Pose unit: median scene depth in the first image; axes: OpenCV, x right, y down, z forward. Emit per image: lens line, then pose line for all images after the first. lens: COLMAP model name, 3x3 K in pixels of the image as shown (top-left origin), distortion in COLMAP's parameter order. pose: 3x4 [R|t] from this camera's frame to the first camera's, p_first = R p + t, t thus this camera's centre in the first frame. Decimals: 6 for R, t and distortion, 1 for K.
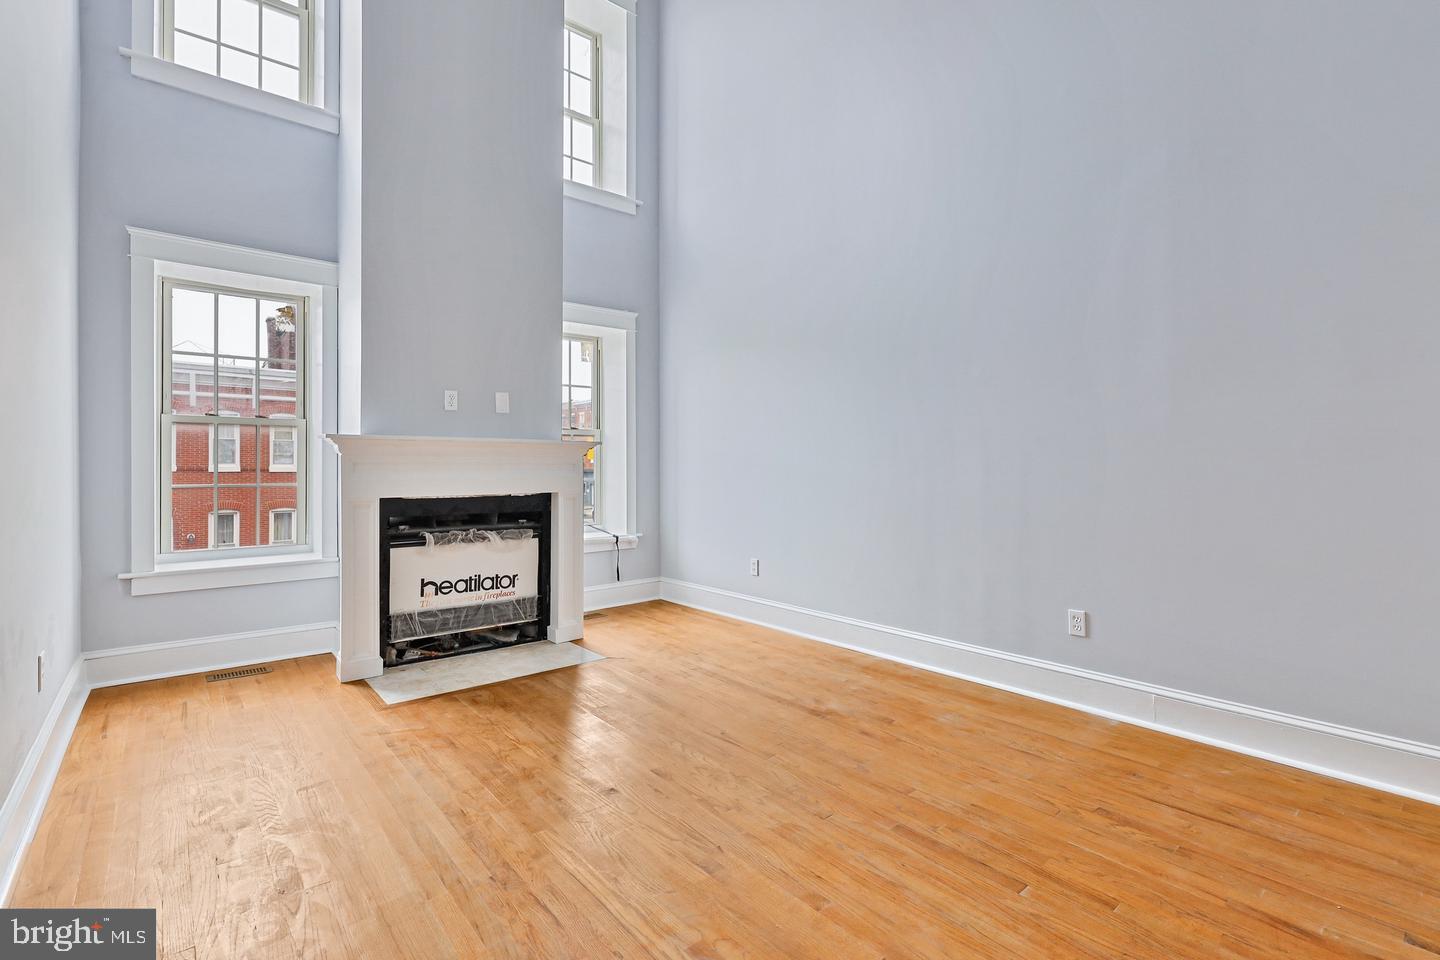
lens RADIAL K [[664.8, 0, 717.3], [0, 664.8, 462.3], [0, 0, 1]] dist [-0.003450, 0.001401]
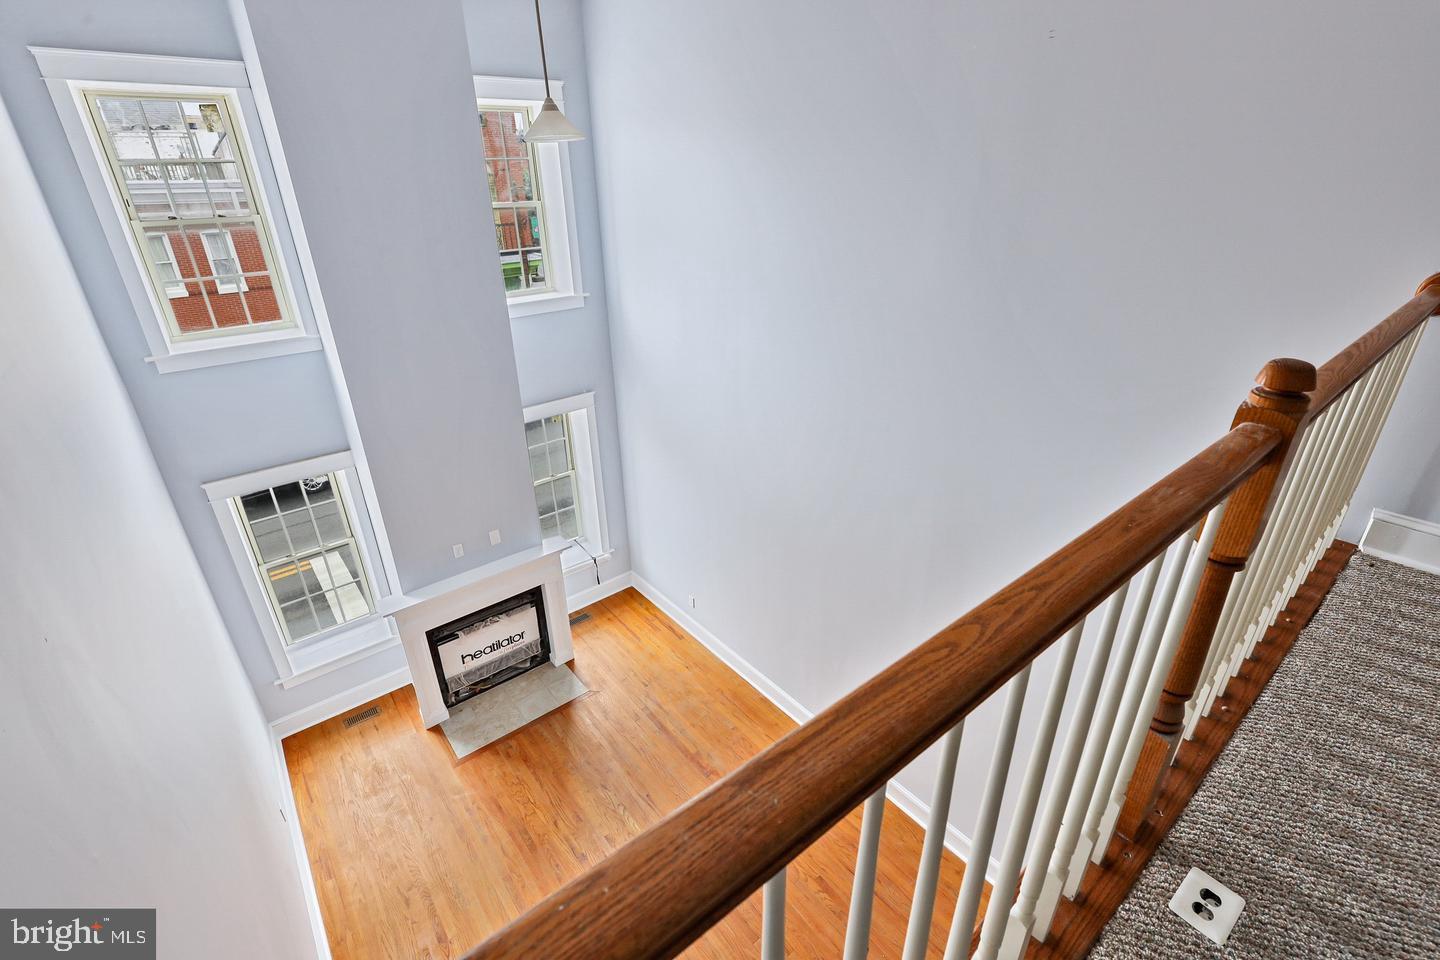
lens RADIAL K [[664.8, 0, 723.5], [0, 664.8, 473.5], [0, 0, 1]] dist [-0.003450, 0.001401]
pose [[0.999825, -0.004049, -0.018279, 0.174573], [0.011617, 0.899822, 0.436102, -0.812429], [0.014682, -0.436238, 0.899712, -0.167277]]
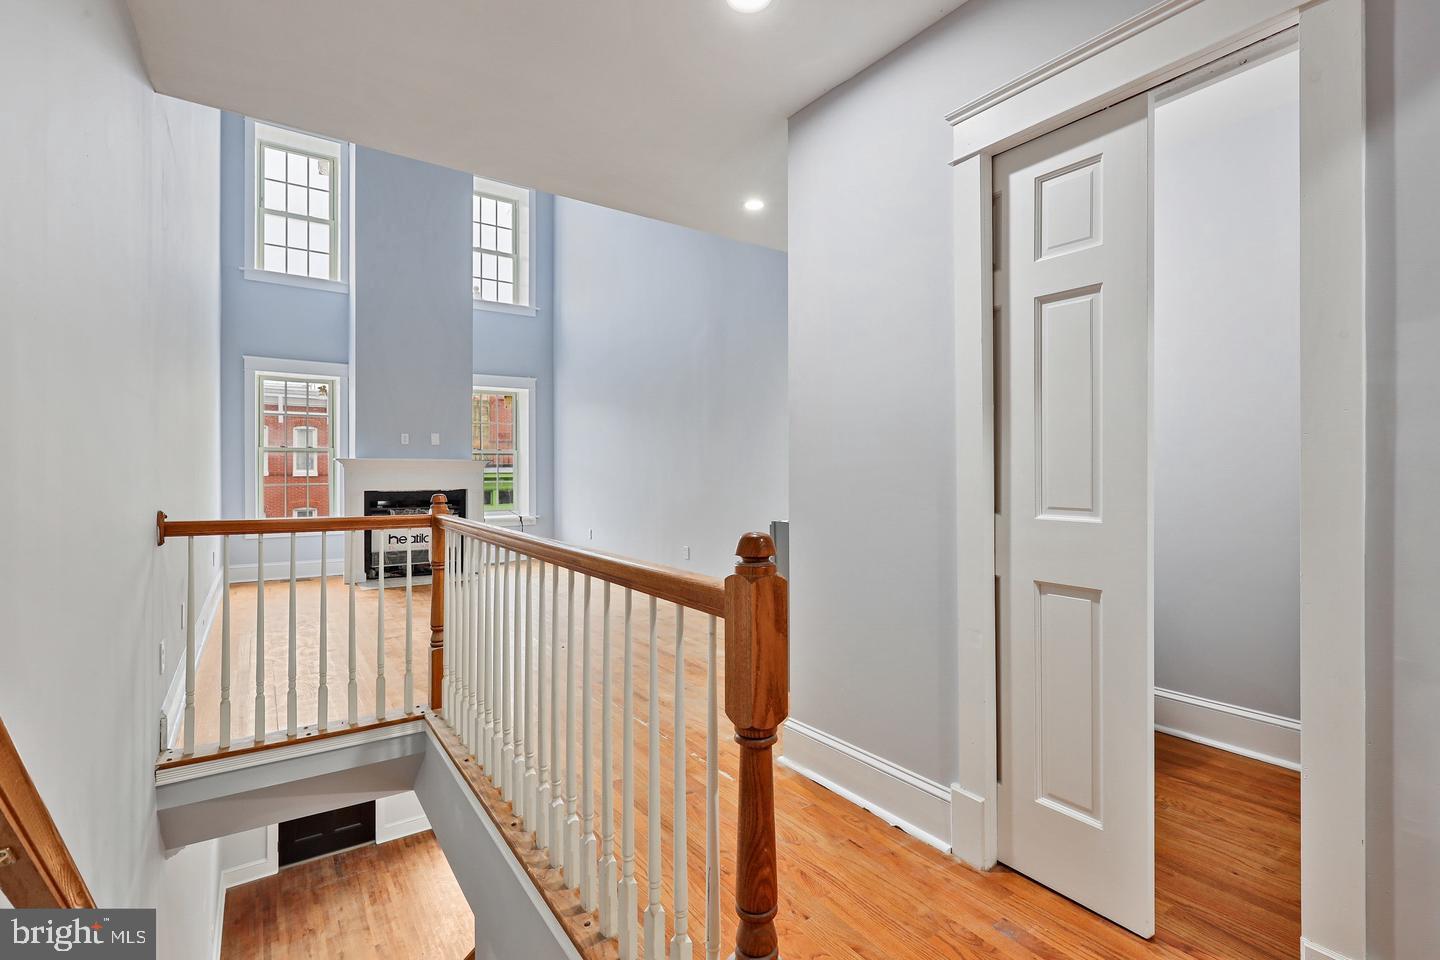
lens RADIAL K [[664.8, 0, 723.5], [0, 664.8, 465.4], [0, 0, 1]] dist [-0.003450, 0.001401]
pose [[0.996493, -0.002099, -0.083652, 0.620681], [0.002007, 0.999997, -0.001177, -0.014887], [0.083655, 0.001005, 0.996494, -0.750669]]
